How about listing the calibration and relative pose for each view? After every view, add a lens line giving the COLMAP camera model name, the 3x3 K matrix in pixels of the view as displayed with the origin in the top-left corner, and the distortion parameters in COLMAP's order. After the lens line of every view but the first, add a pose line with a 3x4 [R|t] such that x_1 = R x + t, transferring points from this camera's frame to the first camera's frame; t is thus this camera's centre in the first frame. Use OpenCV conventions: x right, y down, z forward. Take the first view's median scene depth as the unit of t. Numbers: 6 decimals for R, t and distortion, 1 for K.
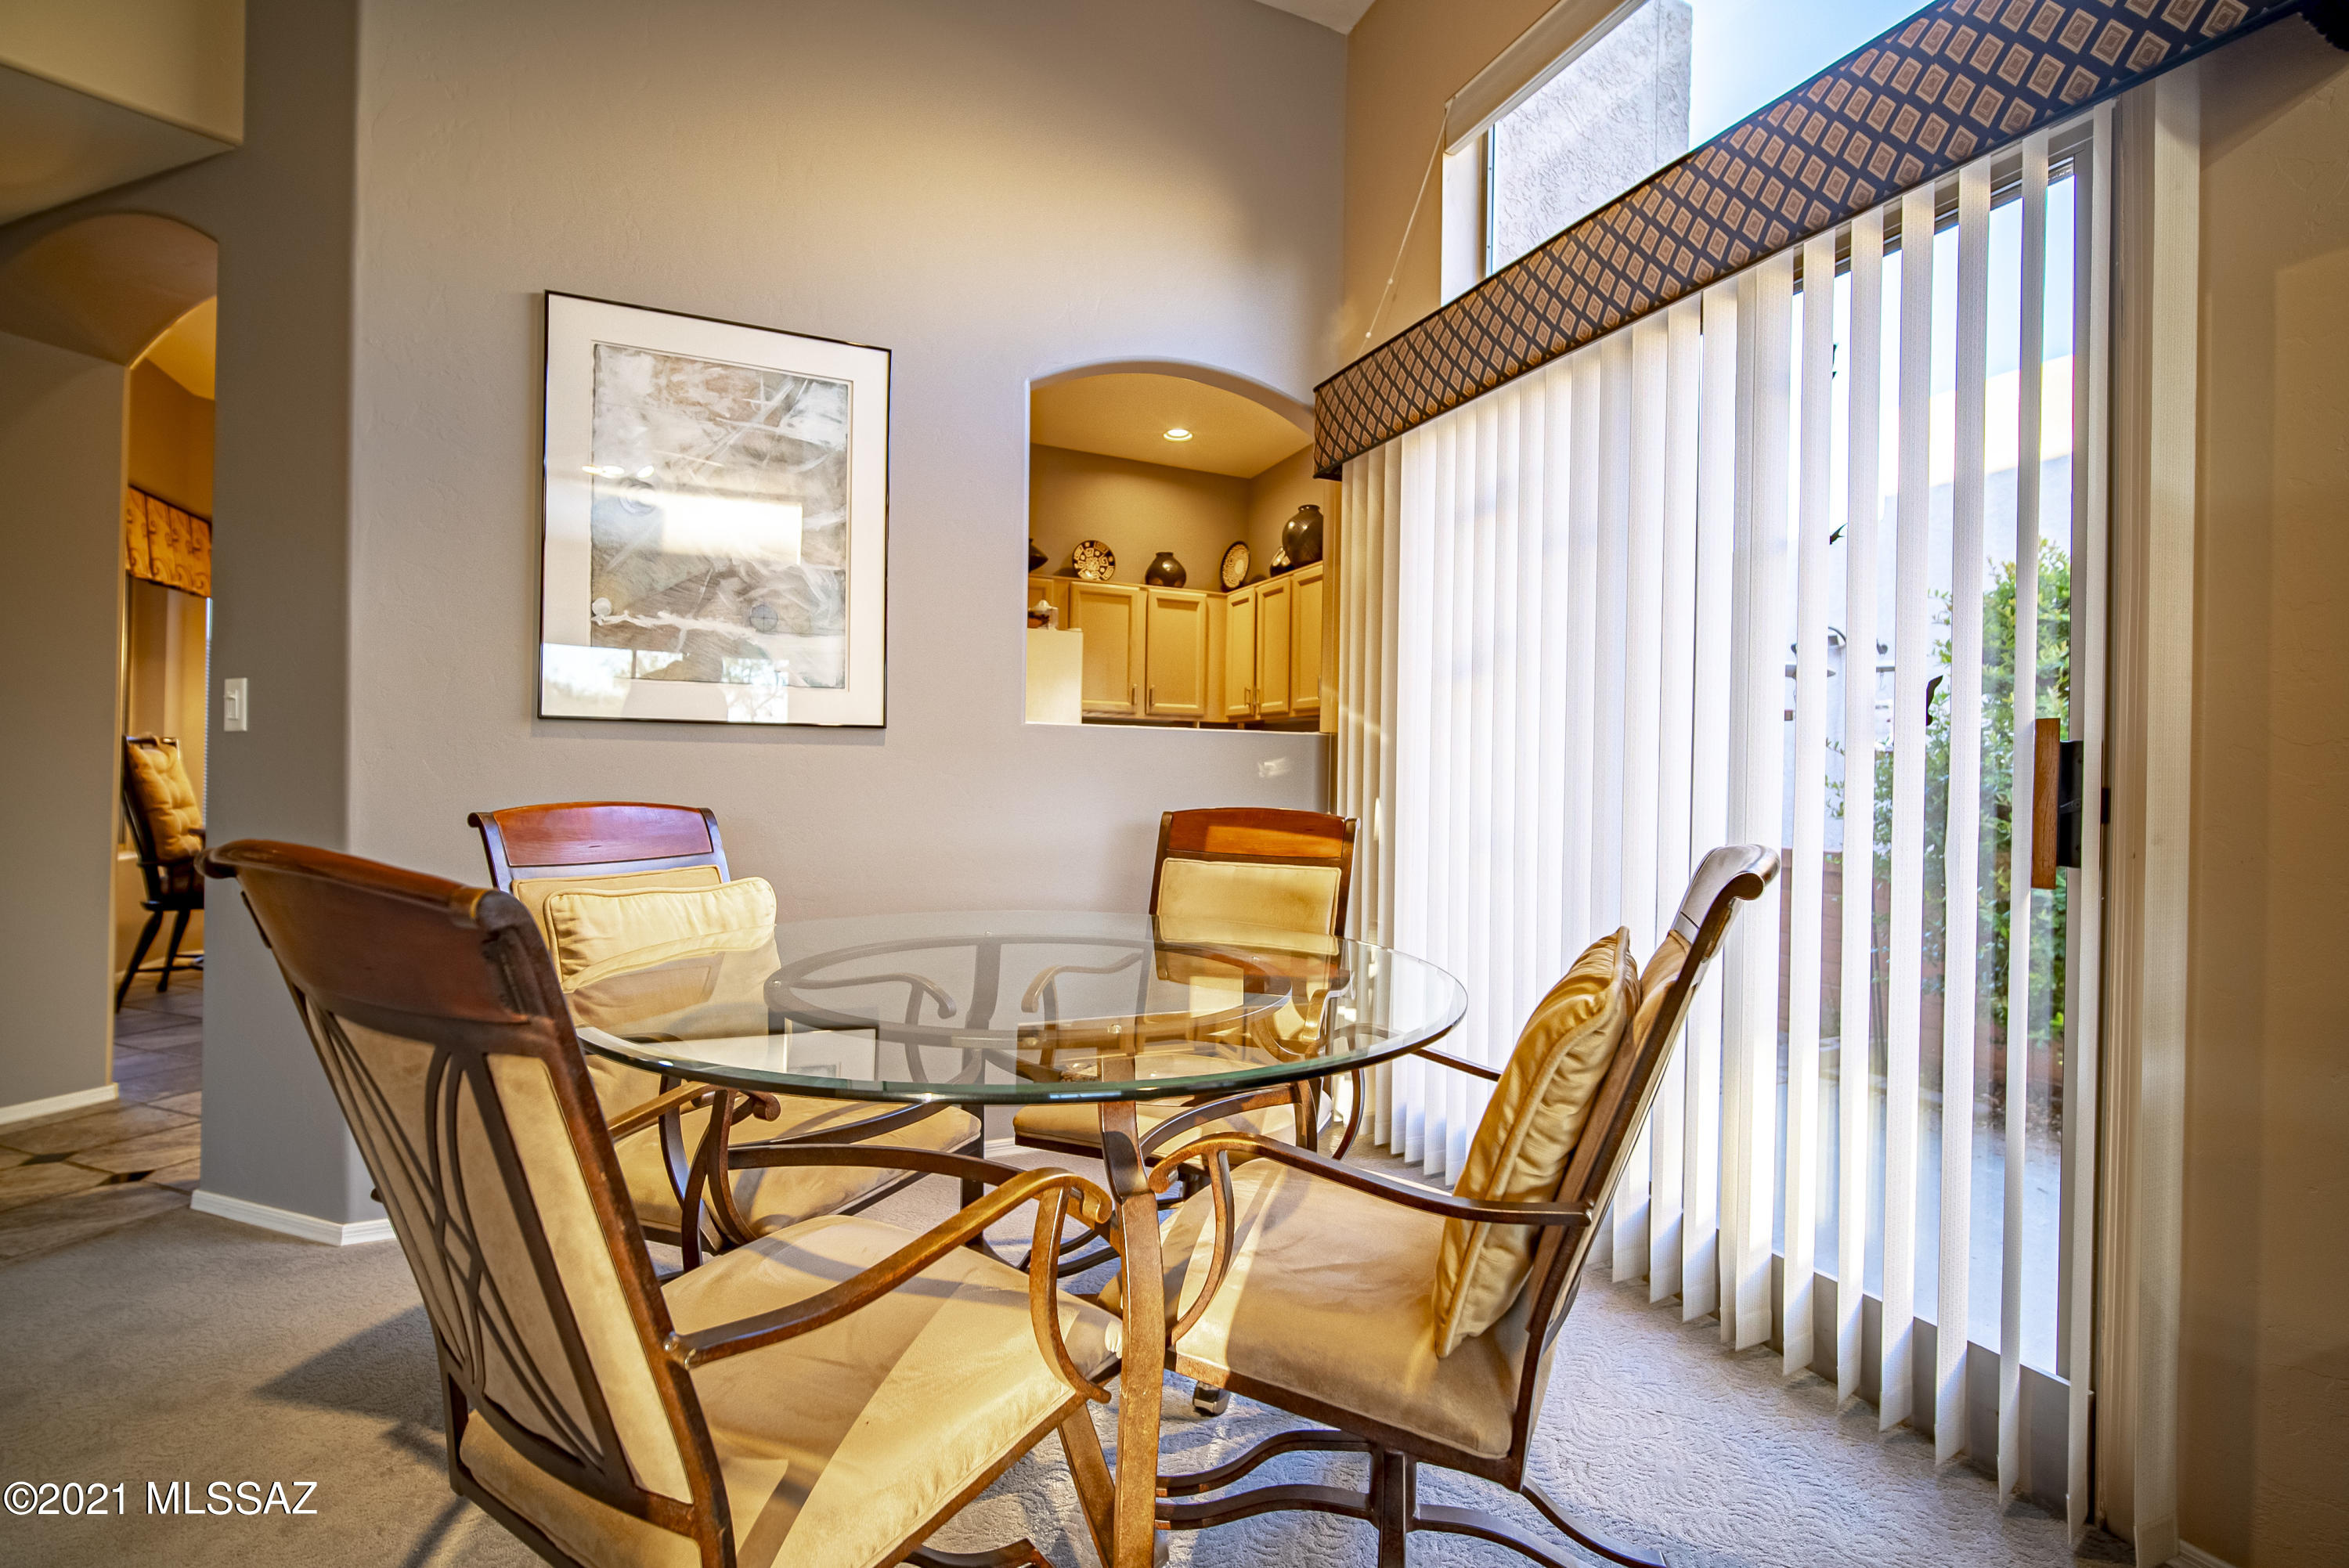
lens RADIAL K [[1037.9, 0, 1185.7], [0, 1037.9, 777.7], [0, 0, 1]] dist [-0.014827, 0.001666]
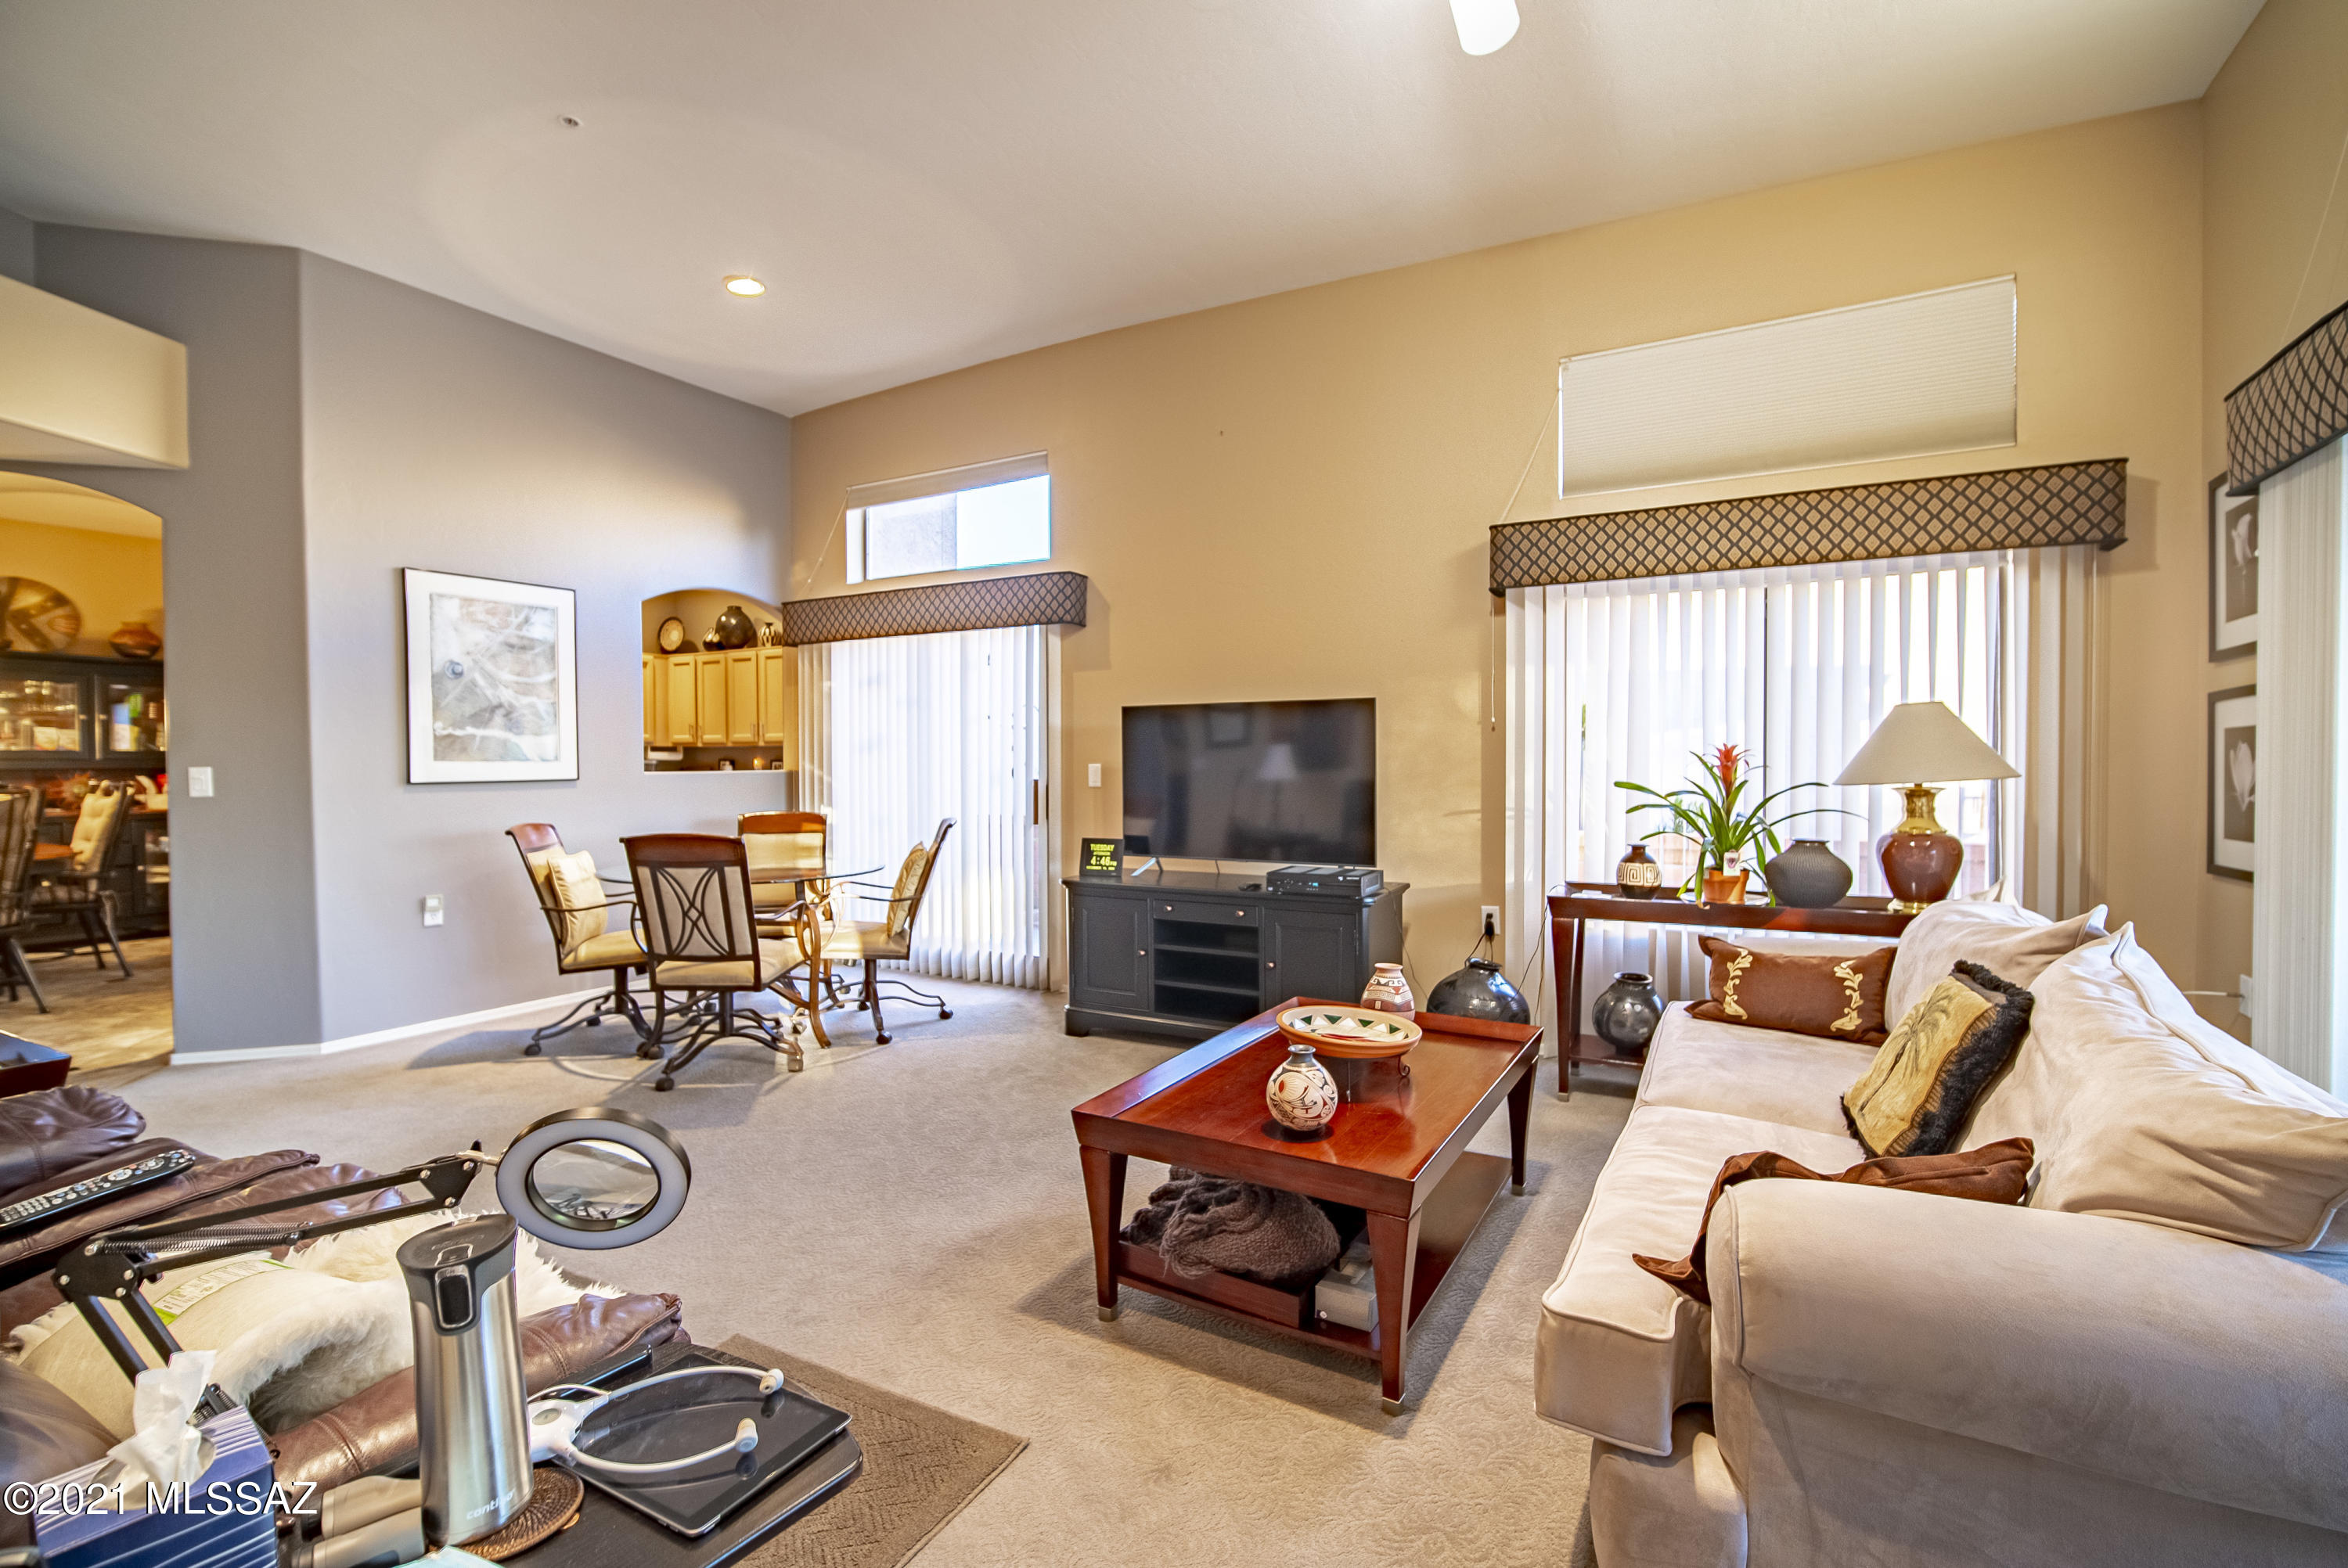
lens RADIAL K [[1037.4, 0, 1190.5], [0, 1037.4, 777.2], [0, 0, 1]] dist [-0.014827, 0.001666]
pose [[0.806921, -0.029370, 0.589928, -0.540401], [0.015893, 0.999481, 0.028020, -0.094714], [-0.590445, -0.013234, 0.806969, -1.386881]]
